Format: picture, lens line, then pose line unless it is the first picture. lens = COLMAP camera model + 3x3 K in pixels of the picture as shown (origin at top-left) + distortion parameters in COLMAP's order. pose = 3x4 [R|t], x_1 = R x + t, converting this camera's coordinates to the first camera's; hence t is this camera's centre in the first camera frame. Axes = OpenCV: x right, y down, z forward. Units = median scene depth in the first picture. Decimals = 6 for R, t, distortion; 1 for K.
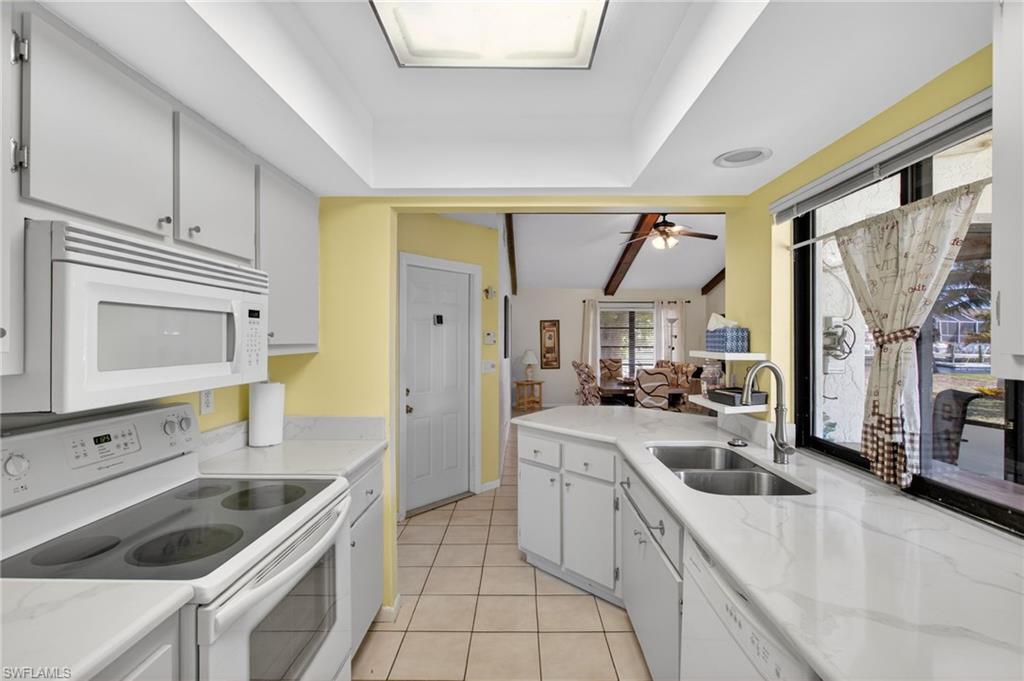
lens RADIAL K [[461.8, 0, 511.3], [0, 461.8, 339.7], [0, 0, 1]] dist [-0.009421, 0.003653]
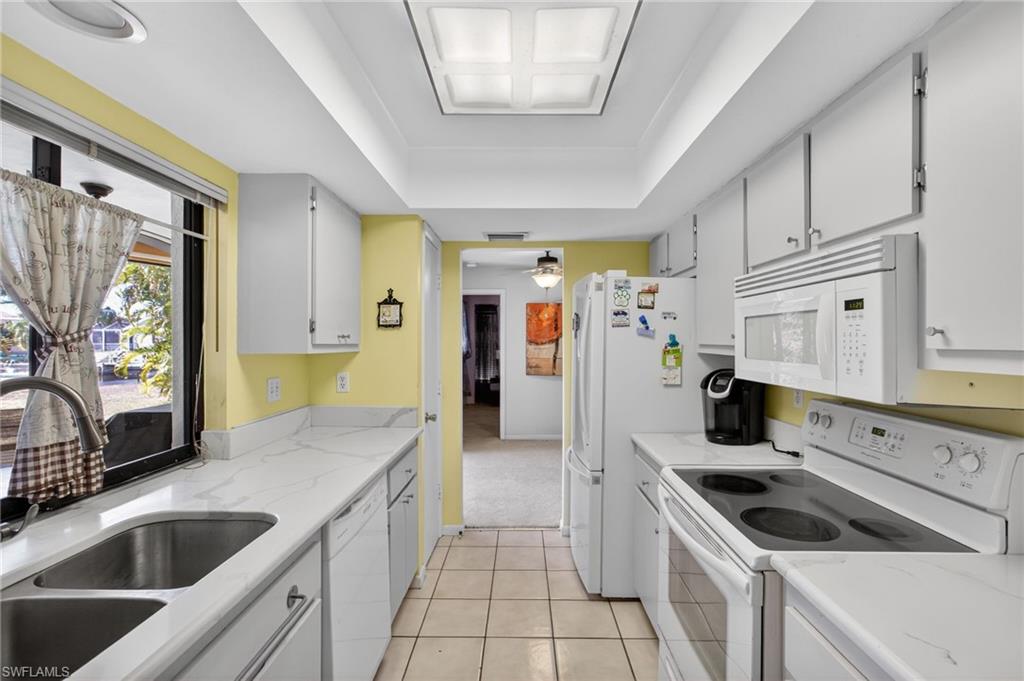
lens RADIAL K [[461.8, 0, 520.8], [0, 461.8, 342.1], [0, 0, 1]] dist [-0.009421, 0.003653]
pose [[-0.999848, -0.003205, -0.017139, -0.020057], [-0.003291, 0.999982, 0.005020, 0.001369], [0.017123, 0.005076, -0.999841, 1.707183]]
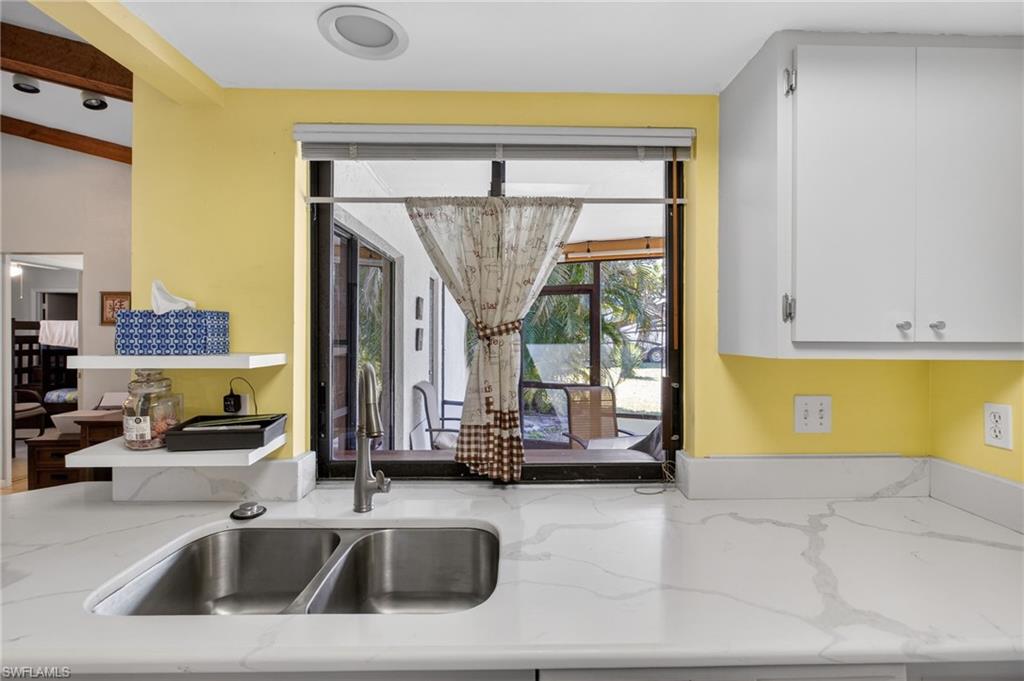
lens RADIAL K [[461.8, 0, 510.1], [0, 461.8, 334.2], [0, 0, 1]] dist [-0.009421, 0.003653]
pose [[-0.039653, -0.004038, 0.999205, -0.127694], [0.000471, 0.999992, 0.004060, 0.001718], [-0.999213, 0.000632, -0.039651, 0.908814]]
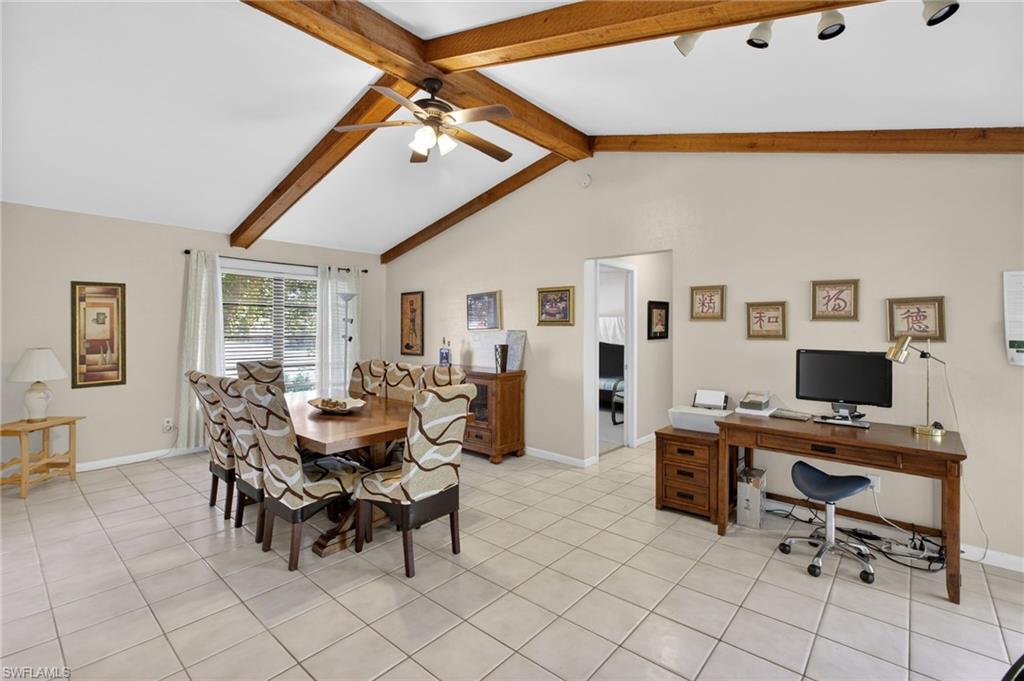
lens RADIAL K [[461.8, 0, 523.1], [0, 461.8, 323.5], [0, 0, 1]] dist [-0.009421, 0.003653]
pose [[0.631030, 0.009006, 0.775706, -0.037102], [-0.005841, 0.999959, -0.006858, 0.001239], [-0.775736, -0.000203, 0.631057, 2.163314]]
